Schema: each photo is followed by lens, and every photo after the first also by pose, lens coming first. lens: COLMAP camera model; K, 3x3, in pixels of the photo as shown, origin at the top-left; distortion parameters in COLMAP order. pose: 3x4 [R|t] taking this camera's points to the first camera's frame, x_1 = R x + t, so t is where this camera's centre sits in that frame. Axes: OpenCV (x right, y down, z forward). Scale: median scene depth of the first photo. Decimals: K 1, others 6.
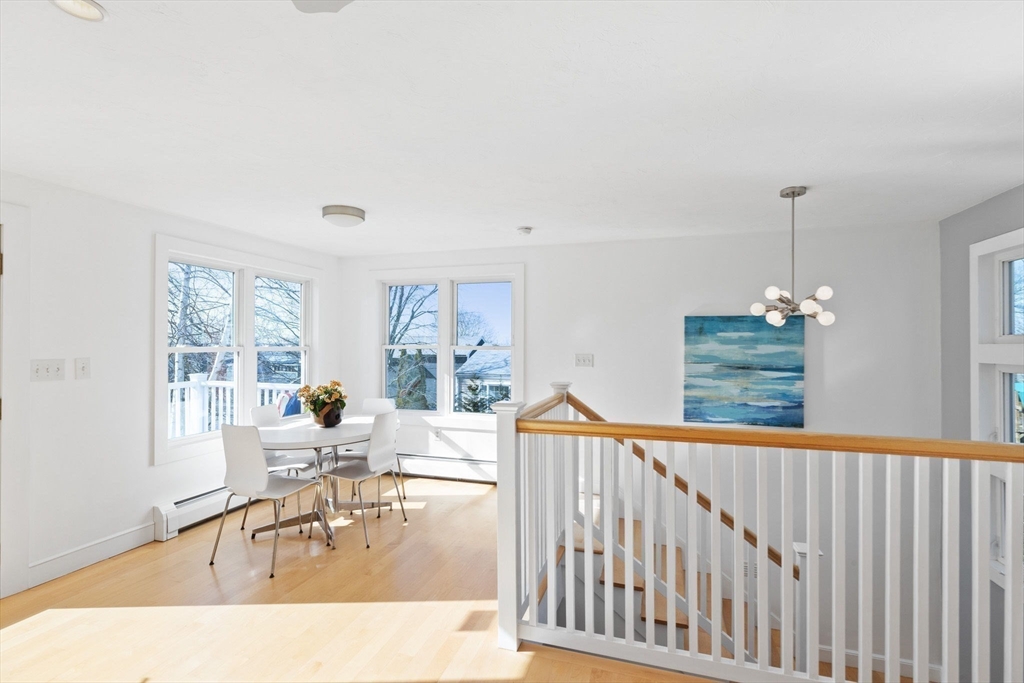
lens RADIAL K [[470.6, 0, 514.1], [0, 470.6, 339.8], [0, 0, 1]] dist [-0.005087, 0.001558]
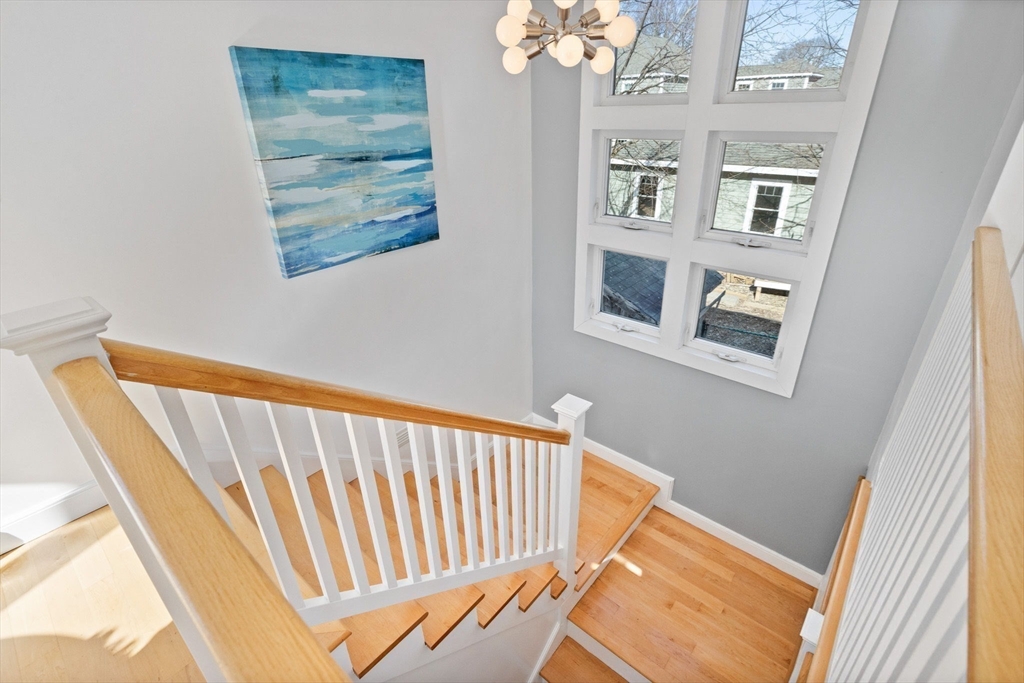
lens RADIAL K [[470.6, 0, 508.9], [0, 470.6, 333.6], [0, 0, 1]] dist [-0.005087, 0.001558]
pose [[0.400079, -0.405200, 0.822040, 0.001800], [0.018431, 0.900329, 0.434820, 0.005249], [-0.916295, -0.158811, 0.367671, 0.590954]]
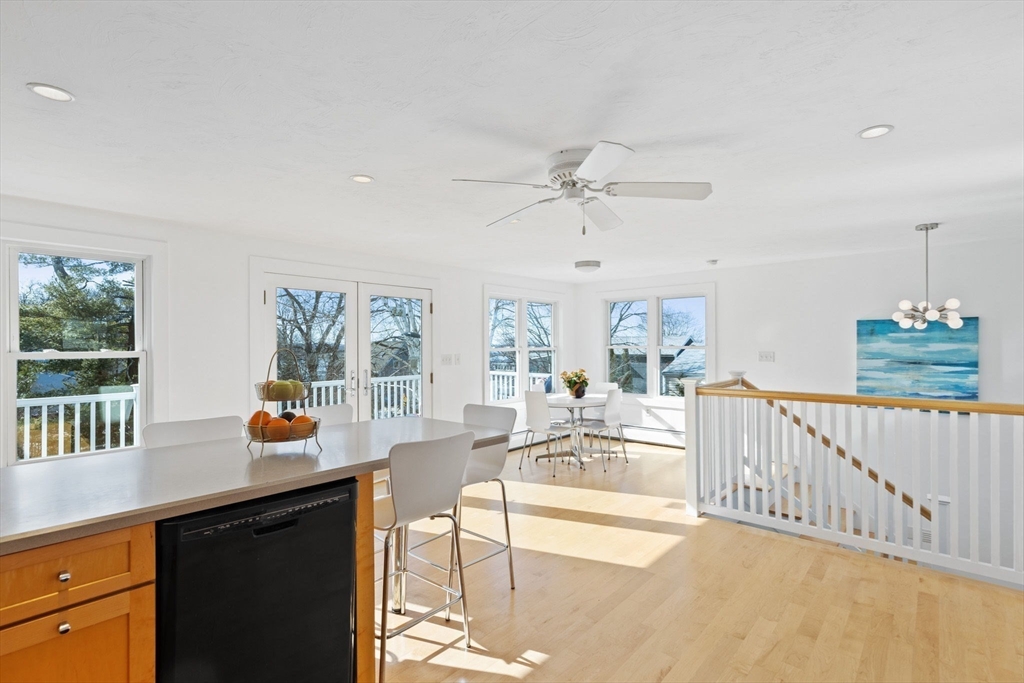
lens RADIAL K [[470.6, 0, 513.3], [0, 470.6, 343.0], [0, 0, 1]] dist [-0.005087, 0.001558]
pose [[0.908080, -0.010171, -0.418674, 0.067521], [0.012846, 0.999911, 0.003572, -0.007550], [0.418600, -0.008622, 0.908130, -0.490250]]
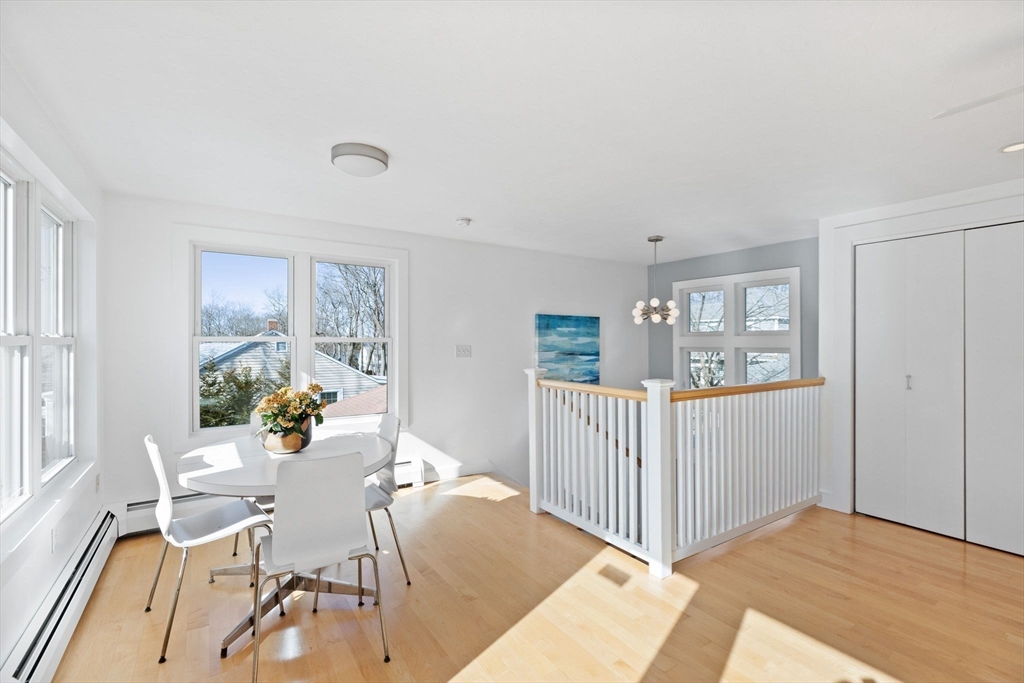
lens RADIAL K [[458.7, 0, 511.0], [0, 458.7, 337.8], [0, 0, 1]] dist [0.003714, 0.001112]
pose [[0.627988, 0.006996, 0.778192, -0.659152], [-0.003105, 0.999974, -0.006485, 0.022112], [-0.778217, 0.001657, 0.627993, 0.301113]]
